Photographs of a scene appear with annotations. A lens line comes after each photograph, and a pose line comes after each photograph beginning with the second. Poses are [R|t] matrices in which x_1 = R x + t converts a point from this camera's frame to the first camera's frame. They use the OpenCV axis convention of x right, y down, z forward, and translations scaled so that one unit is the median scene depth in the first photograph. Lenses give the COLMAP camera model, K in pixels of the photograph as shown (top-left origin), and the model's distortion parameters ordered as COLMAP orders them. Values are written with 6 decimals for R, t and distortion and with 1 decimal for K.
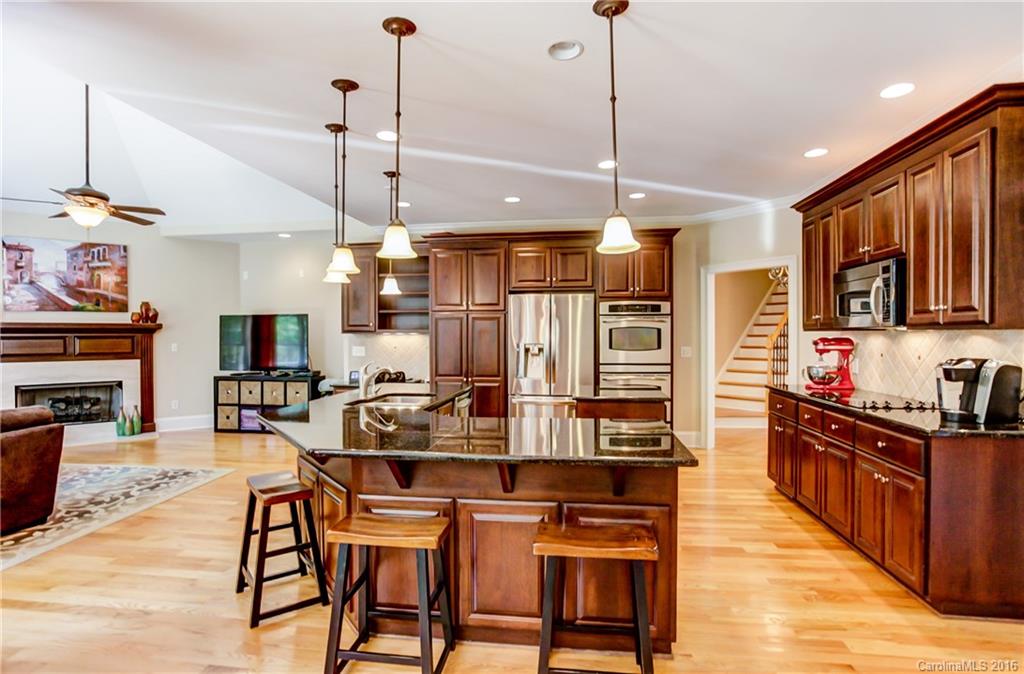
lens RADIAL K [[519.0, 0, 509.1], [0, 519.0, 336.5], [0, 0, 1]] dist [-0.005332, -0.000329]
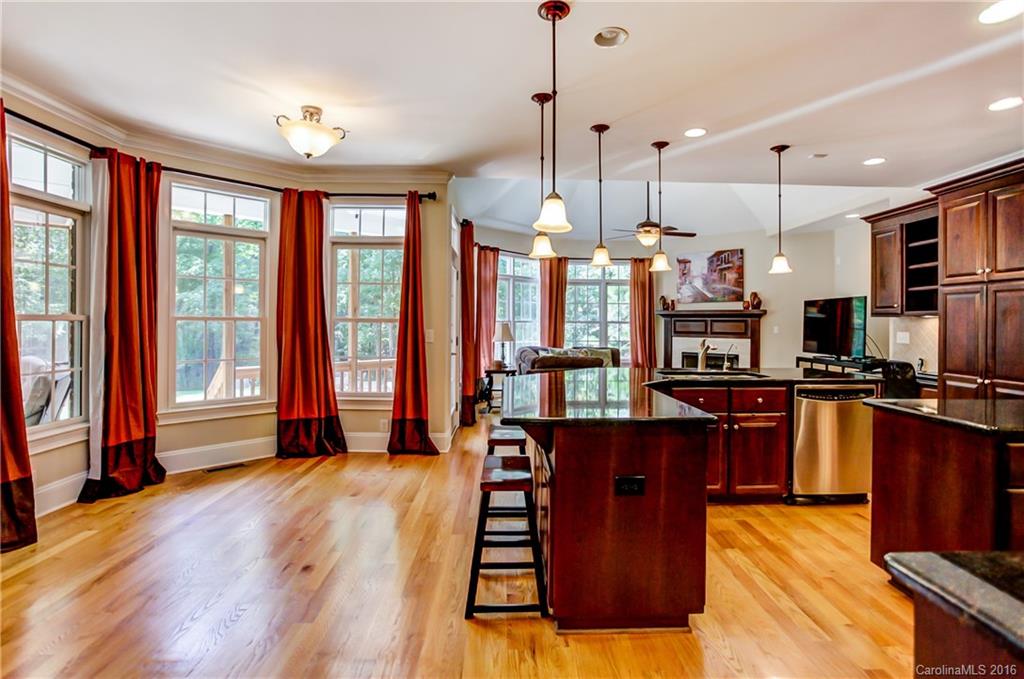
lens RADIAL K [[519.0, 0, 517.9], [0, 519.0, 320.0], [0, 0, 1]] dist [-0.005332, -0.000329]
pose [[0.174435, -0.000880, -0.984668, 0.432255], [-0.014144, 0.999894, -0.003400, 0.011782], [0.984567, 0.014520, 0.174404, 0.241819]]
